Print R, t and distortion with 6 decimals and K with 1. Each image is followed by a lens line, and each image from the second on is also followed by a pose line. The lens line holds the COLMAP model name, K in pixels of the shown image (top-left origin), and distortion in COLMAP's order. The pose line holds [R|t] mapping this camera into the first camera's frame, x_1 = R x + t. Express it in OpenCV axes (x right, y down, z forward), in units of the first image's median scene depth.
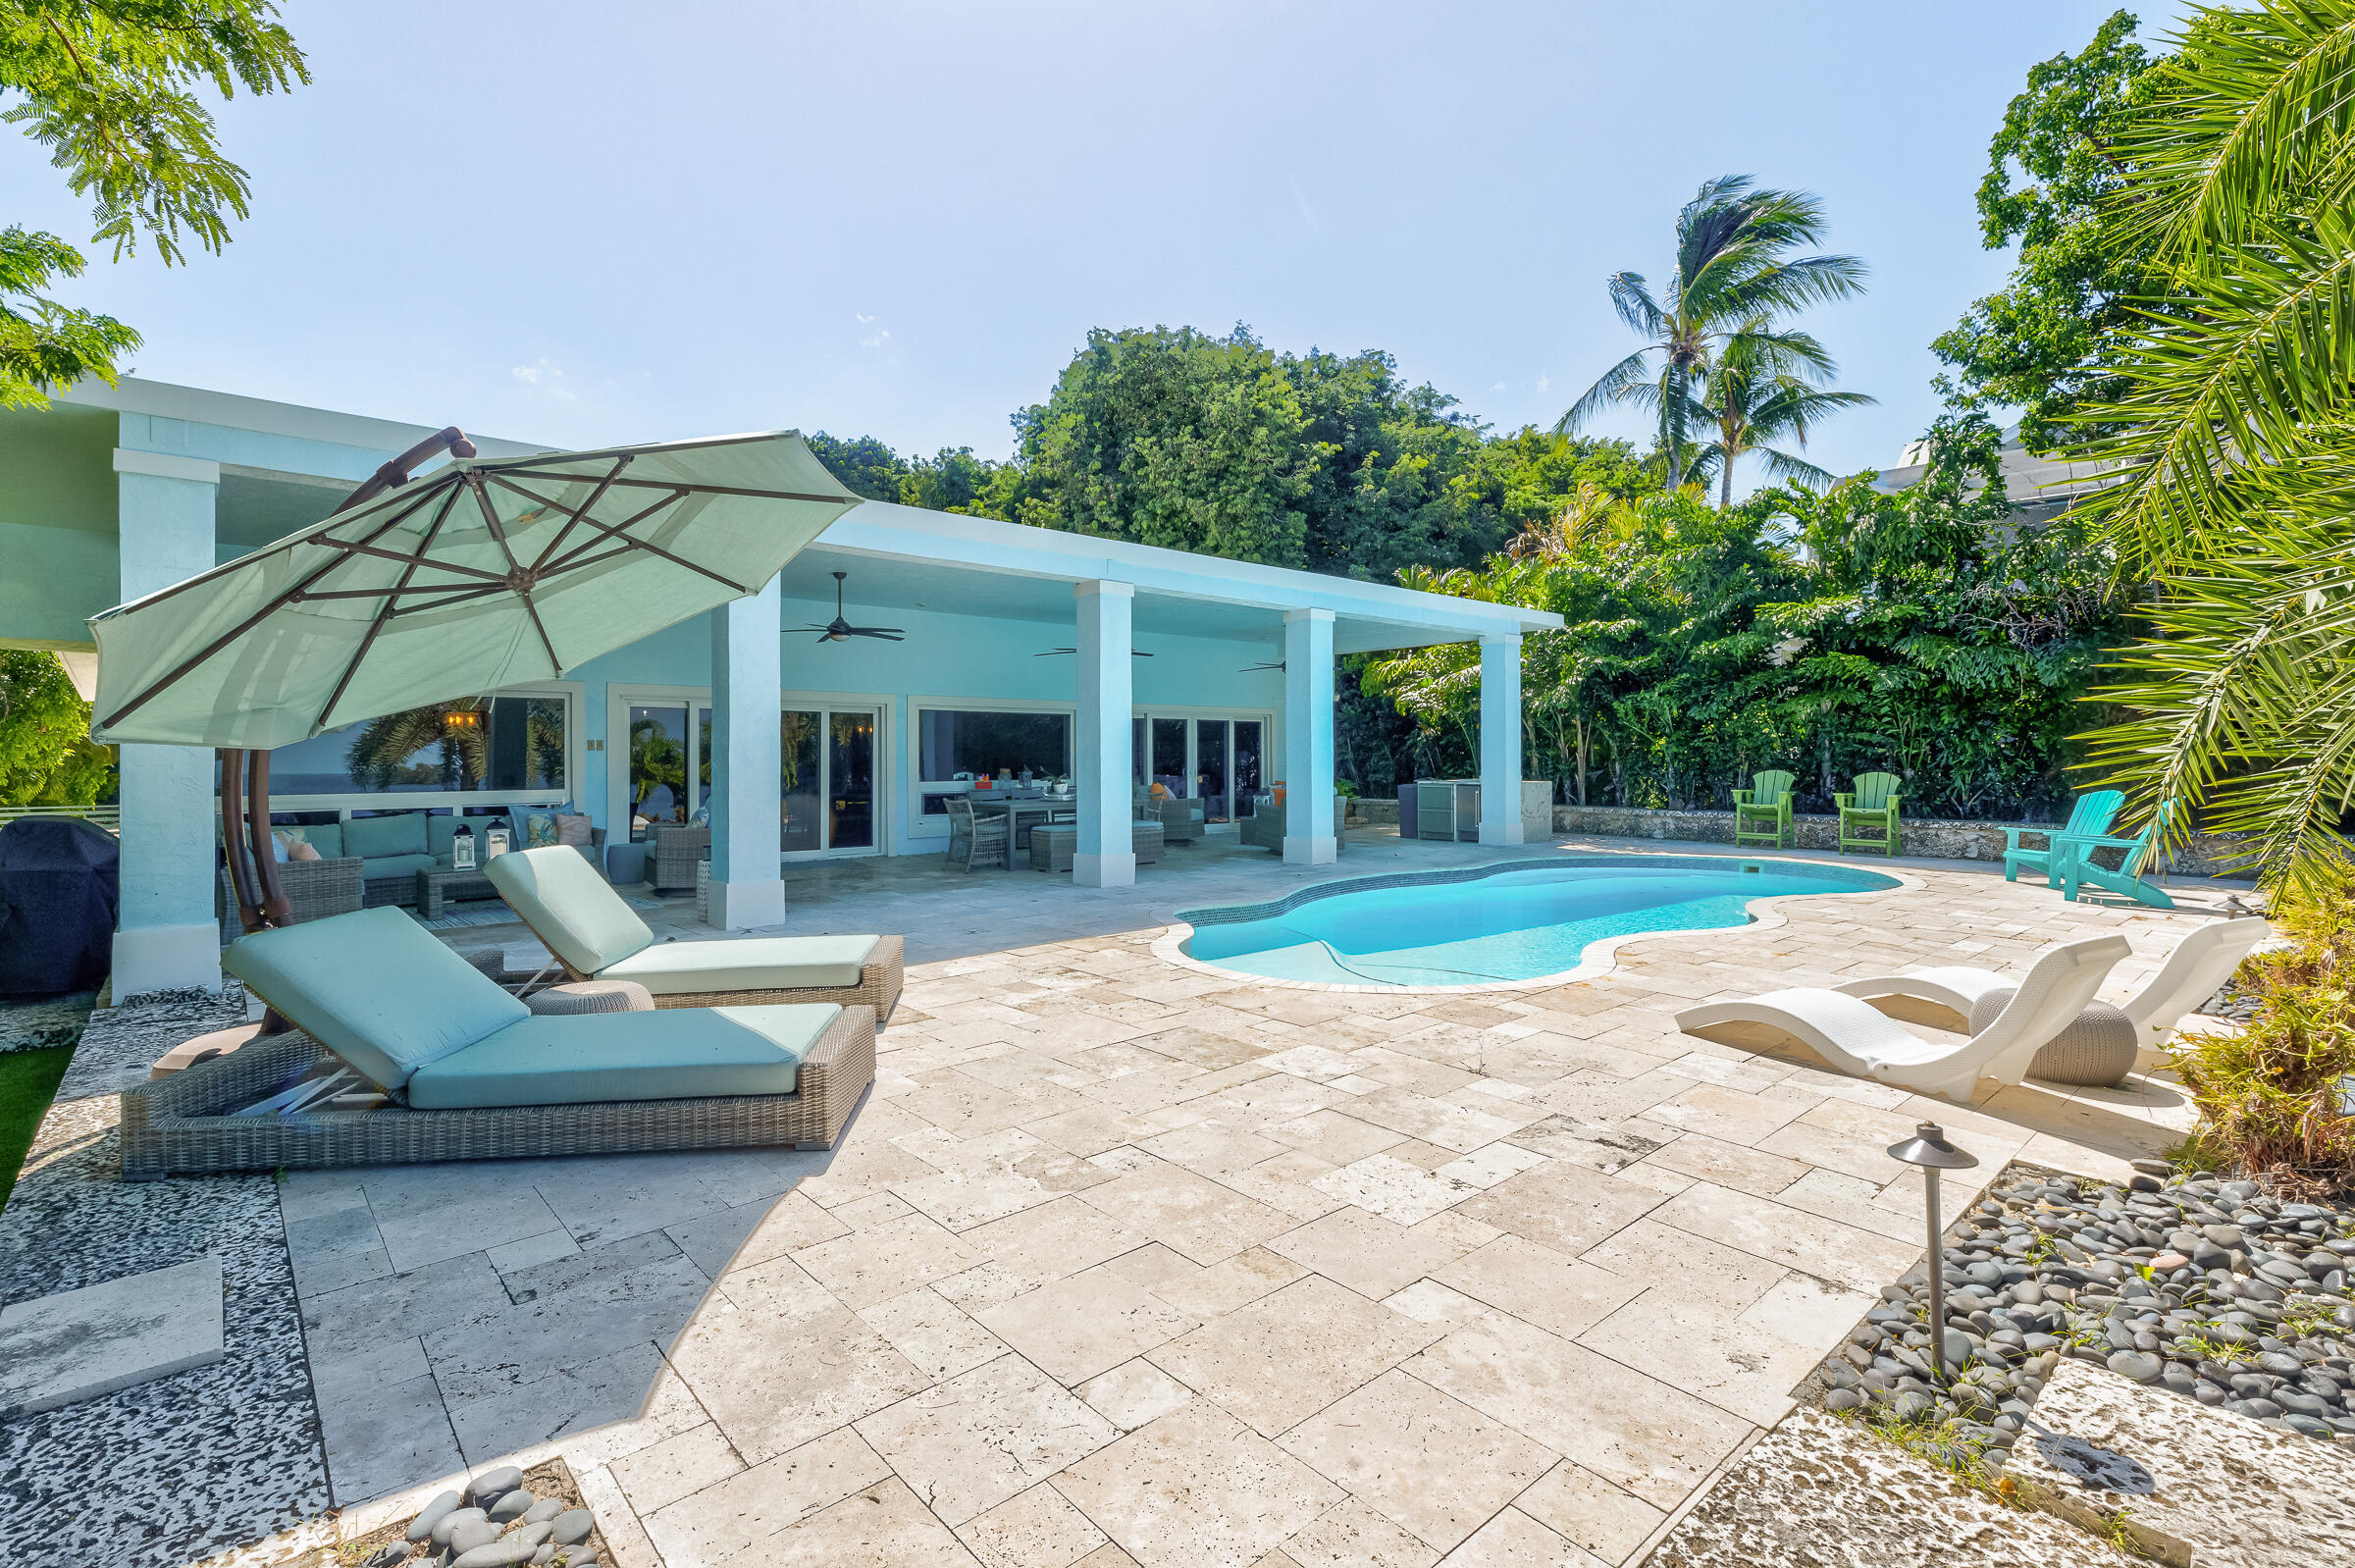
lens RADIAL K [[1093.5, 0, 1139.0], [0, 1093.5, 752.9], [0, 0, 1]] dist [0.005881, -0.001707]
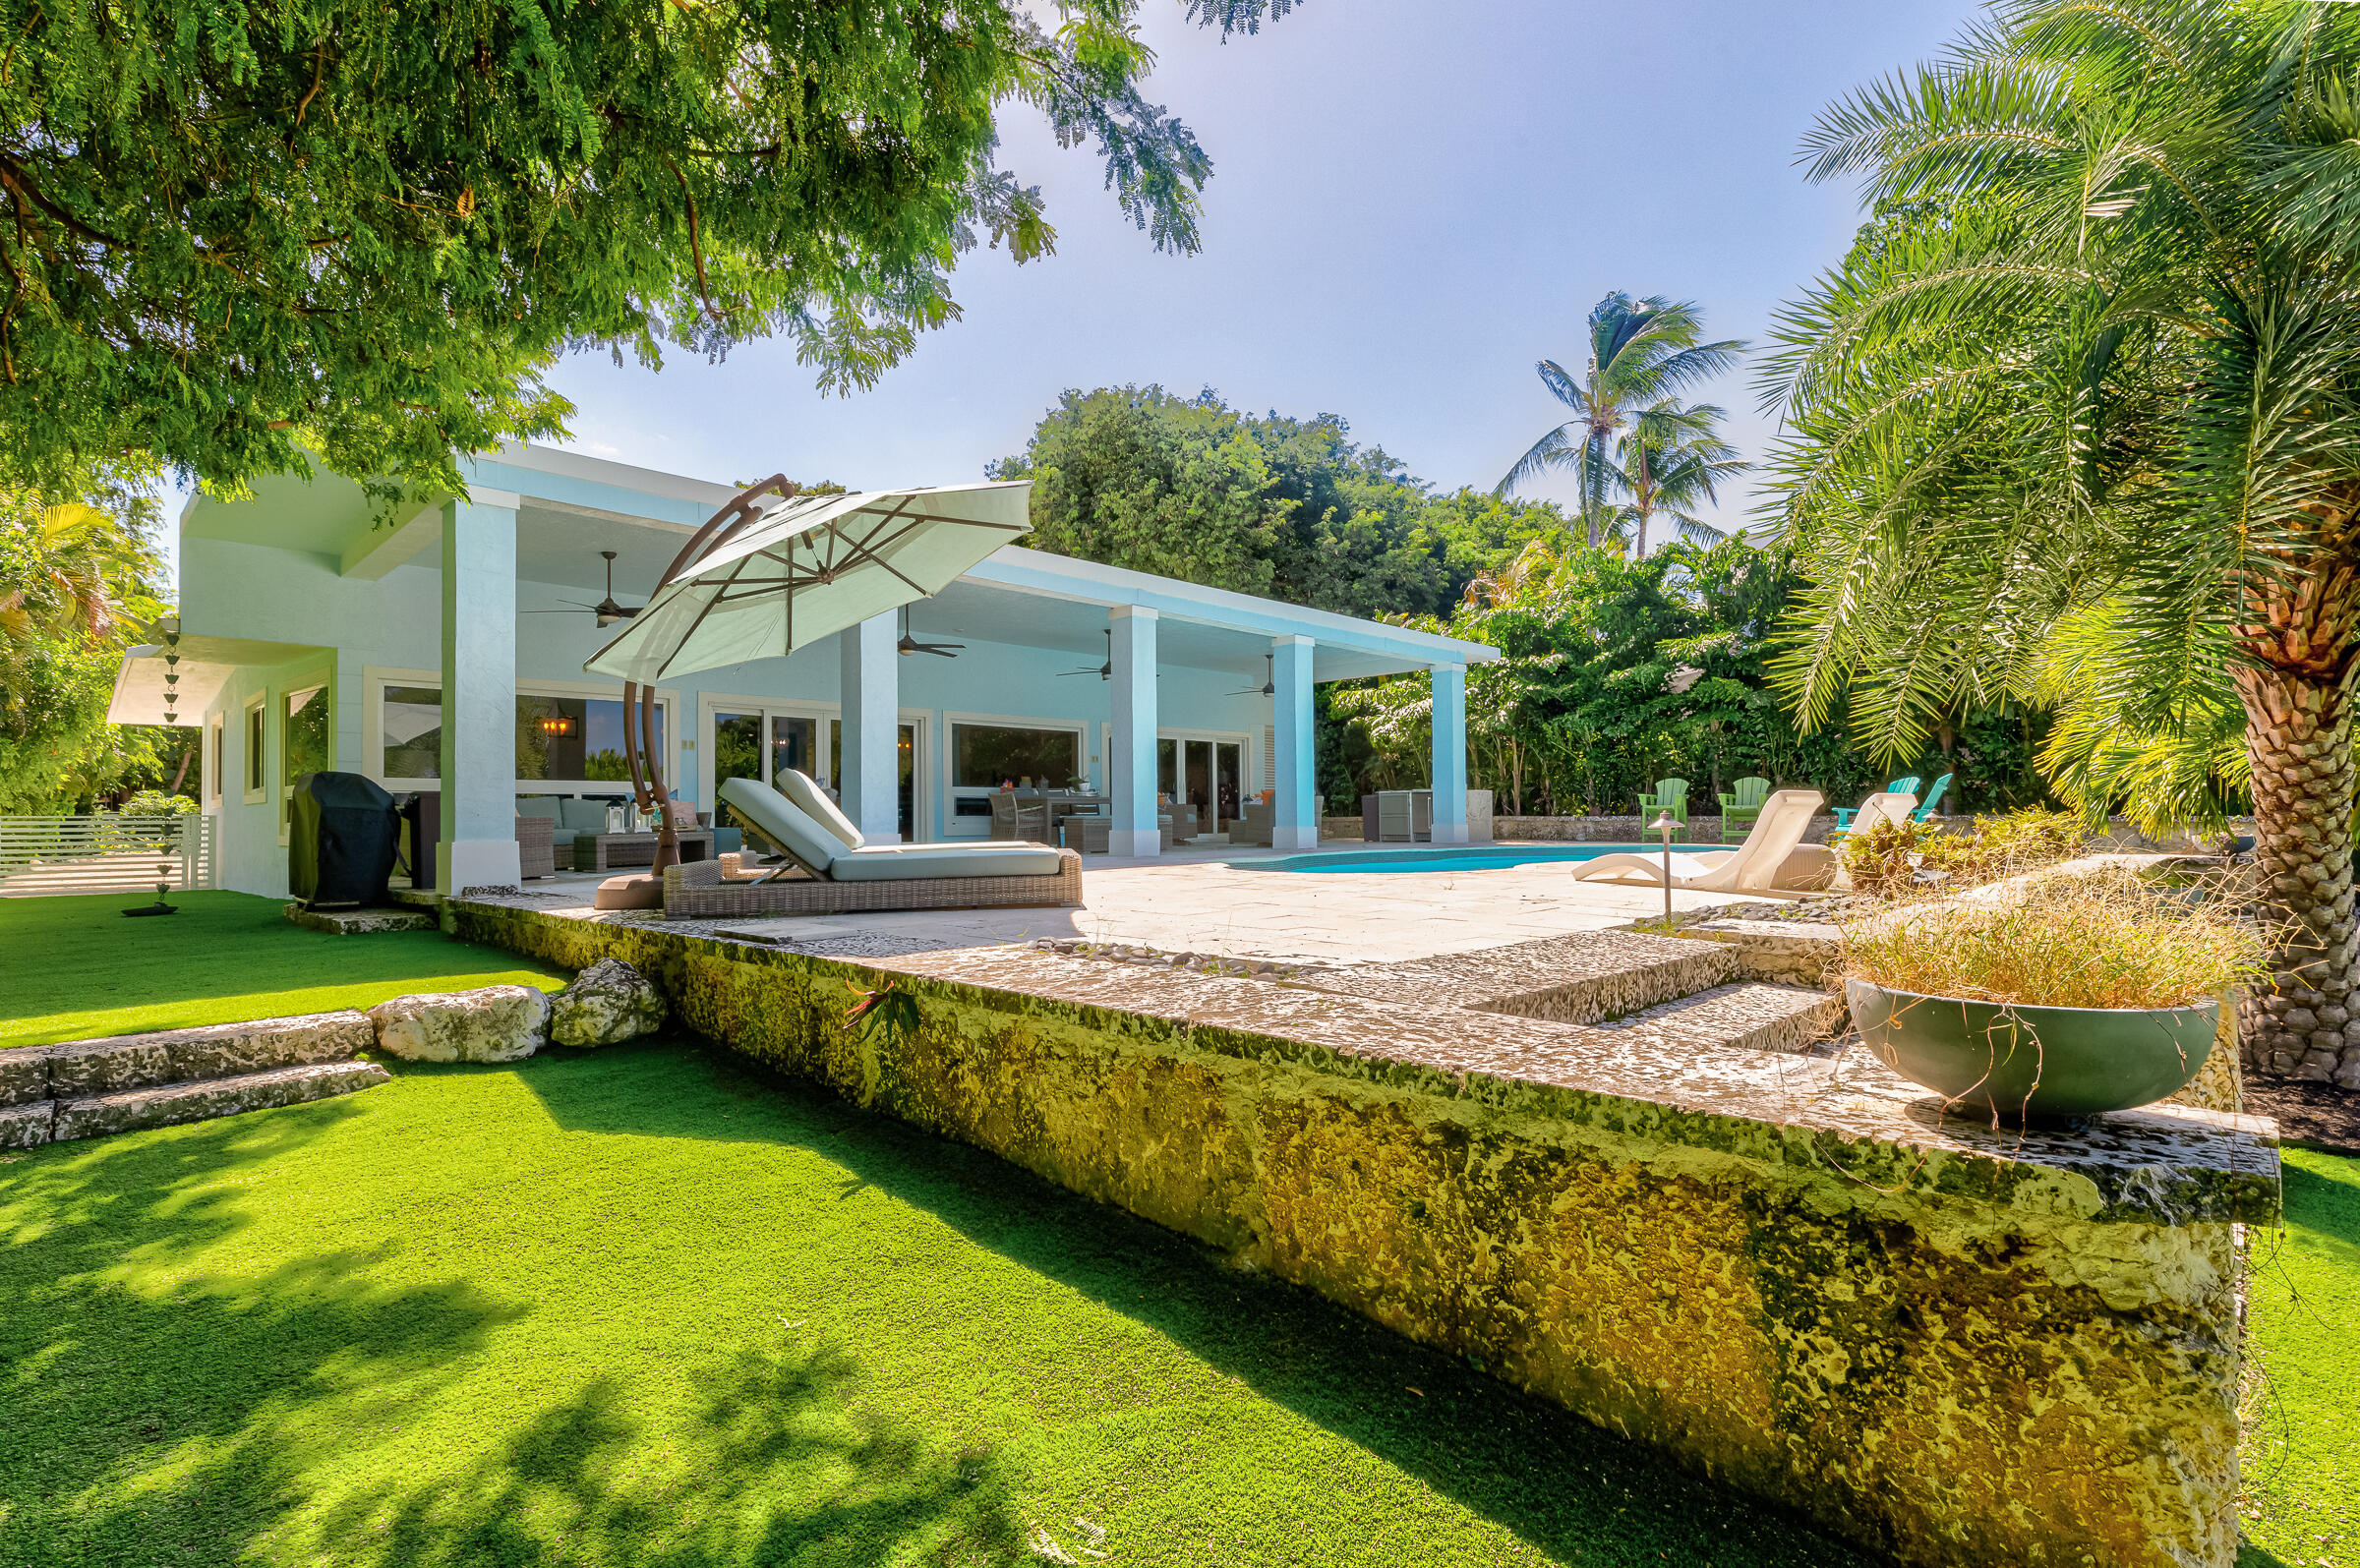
lens RADIAL K [[1095.7, 0, 1182.9], [0, 1095.7, 789.8], [0, 0, 1]] dist [0.005881, -0.001707]
pose [[0.996213, -0.002268, 0.086919, -0.048064], [0.003510, 0.999894, -0.014146, 0.036474], [-0.086877, 0.014398, 0.996115, -0.123289]]
